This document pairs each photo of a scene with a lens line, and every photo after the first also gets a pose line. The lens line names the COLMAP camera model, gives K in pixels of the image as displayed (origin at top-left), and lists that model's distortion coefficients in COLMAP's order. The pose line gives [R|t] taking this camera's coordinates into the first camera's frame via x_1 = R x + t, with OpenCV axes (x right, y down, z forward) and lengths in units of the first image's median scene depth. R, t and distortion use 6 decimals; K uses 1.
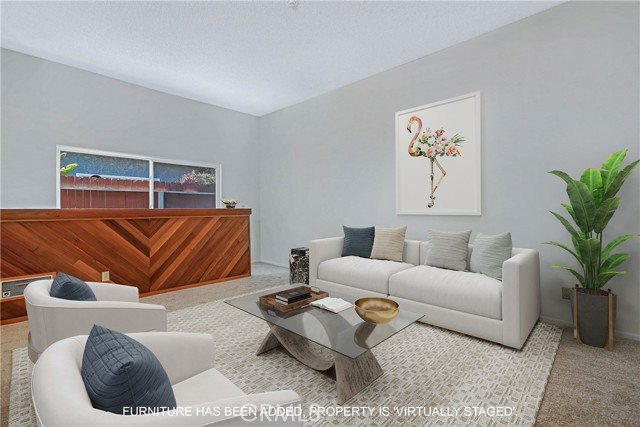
lens RADIAL K [[288.5, 0, 321.2], [0, 288.5, 211.1], [0, 0, 1]] dist [0.001033, 0.000592]
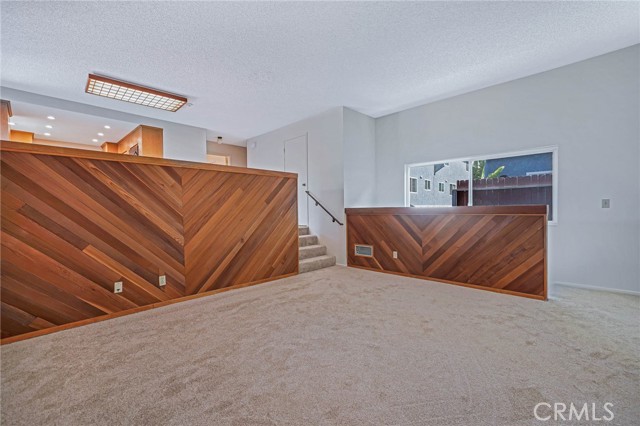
lens RADIAL K [[288.5, 0, 321.3], [0, 288.5, 211.4], [0, 0, 1]] dist [0.001033, 0.000592]
pose [[-0.014349, 0.011425, -0.999832, 0.477960], [0.005362, 0.999921, 0.011349, -0.004297], [0.999883, -0.005198, -0.014409, 0.466175]]
